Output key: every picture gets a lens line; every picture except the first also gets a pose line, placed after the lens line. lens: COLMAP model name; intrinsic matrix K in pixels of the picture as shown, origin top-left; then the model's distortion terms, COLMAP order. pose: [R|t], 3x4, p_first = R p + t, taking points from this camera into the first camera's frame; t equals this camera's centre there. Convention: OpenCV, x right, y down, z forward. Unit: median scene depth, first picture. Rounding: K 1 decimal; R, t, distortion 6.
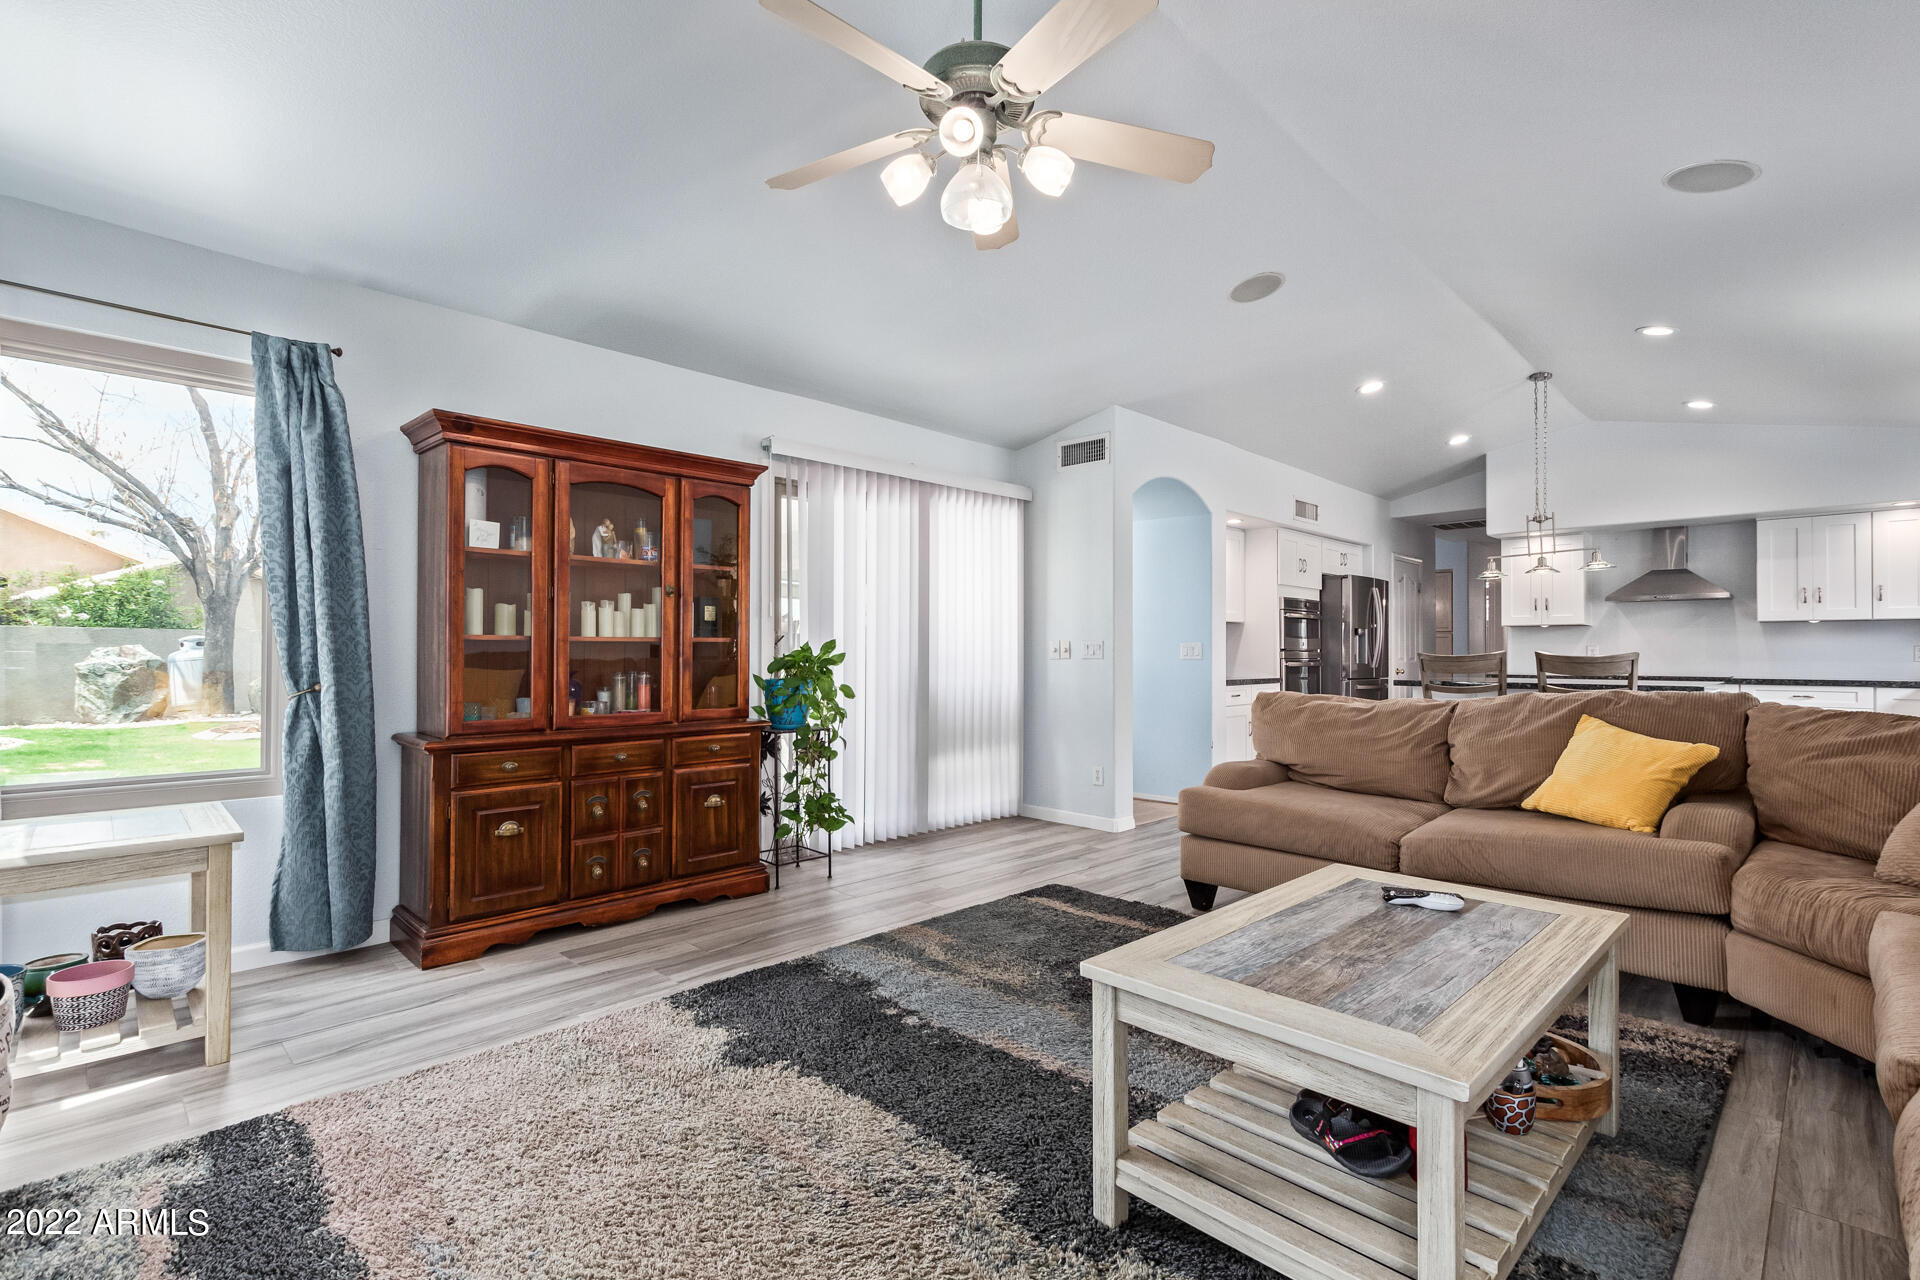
lens RADIAL K [[881.7, 0, 964.9], [0, 881.7, 644.8], [0, 0, 1]] dist [0.002860, -0.000376]
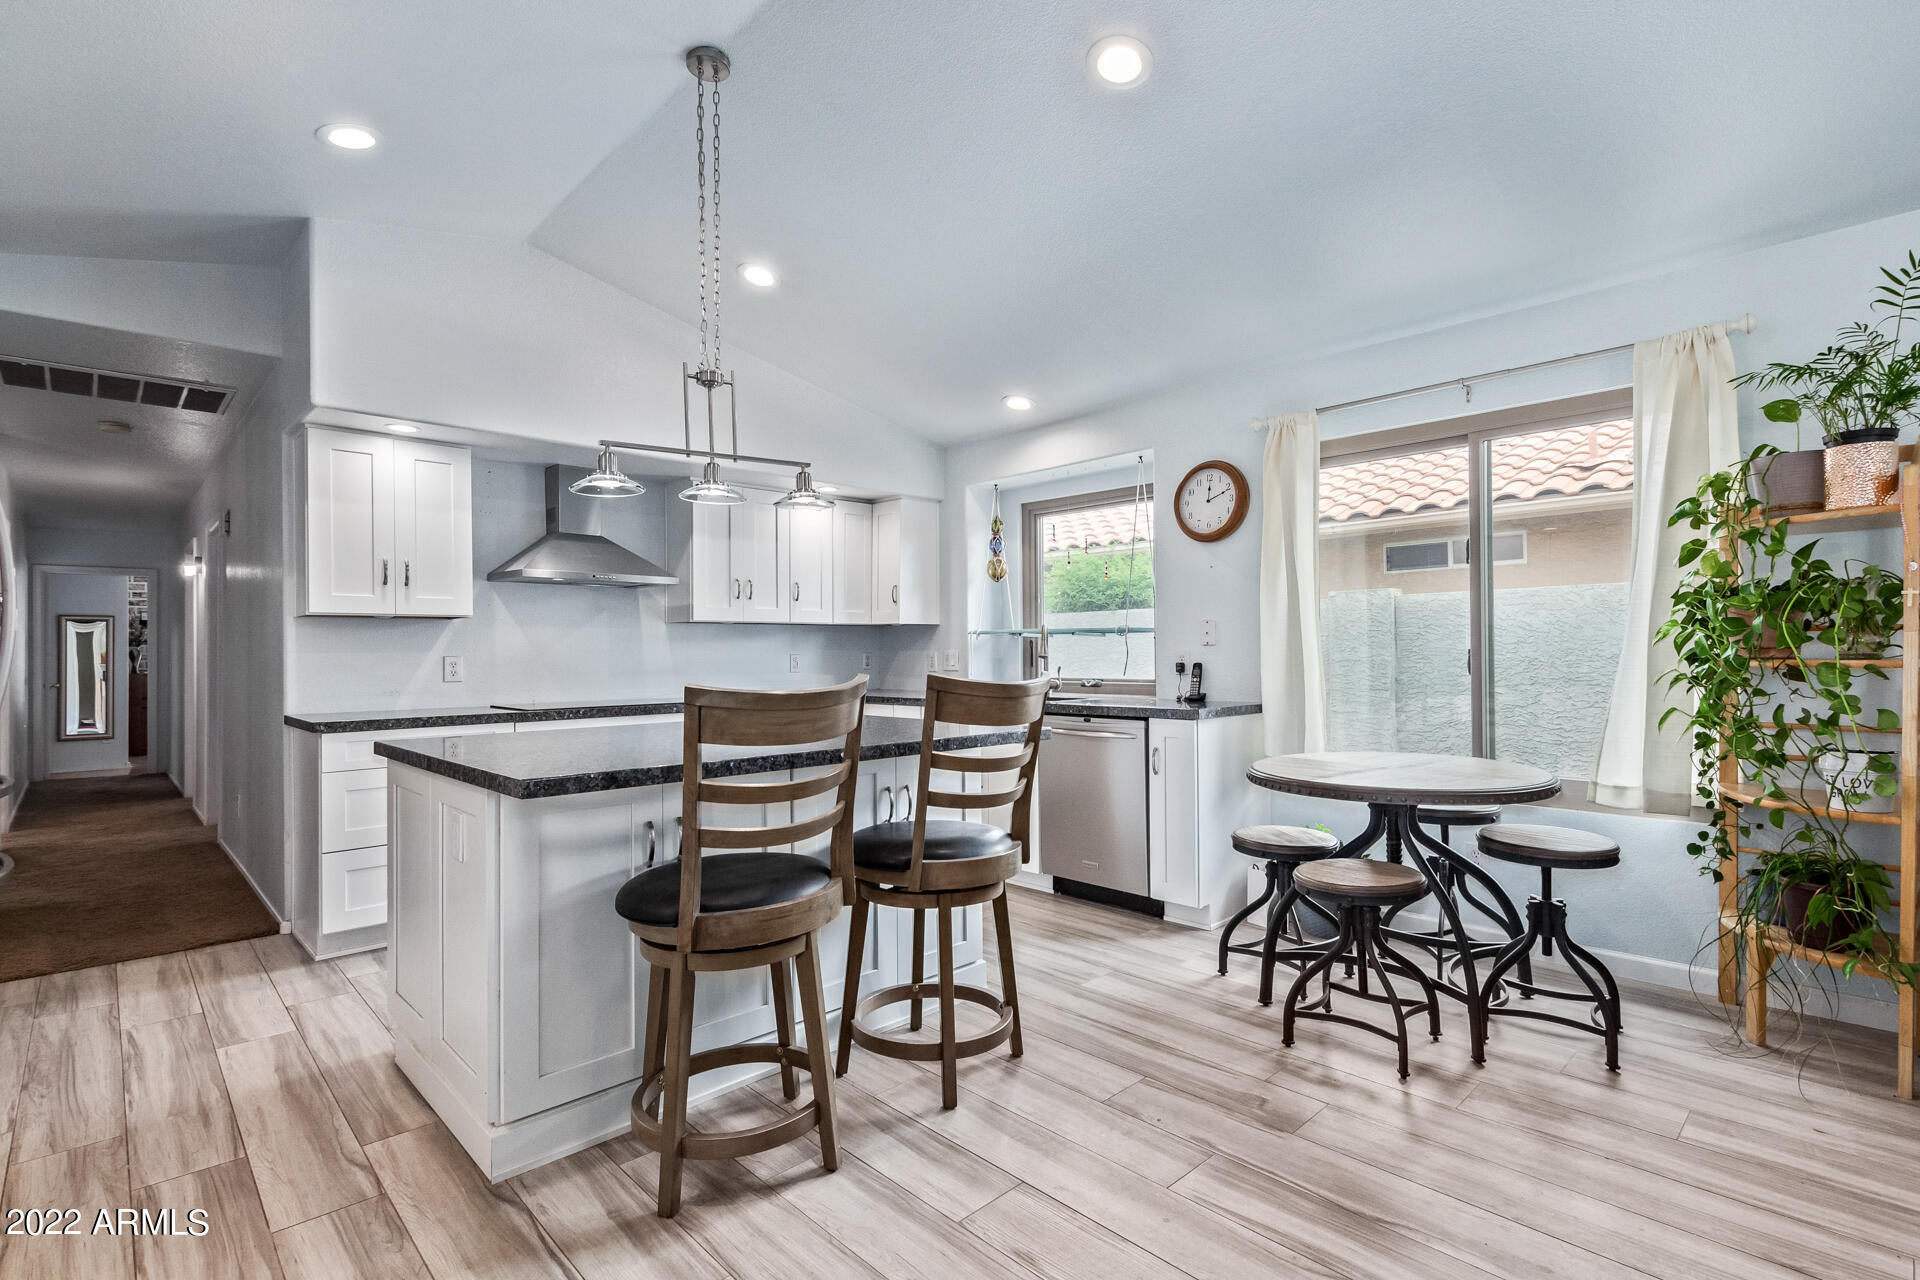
lens RADIAL K [[899.1, 0, 962.8], [0, 899.1, 645.6], [0, 0, 1]] dist [0.001829, 0.000342]
pose [[0.028842, 0.004449, 0.999574, 0.194509], [0.000693, 0.999990, -0.004471, -0.003185], [-0.999584, 0.000822, 0.028839, 0.848091]]
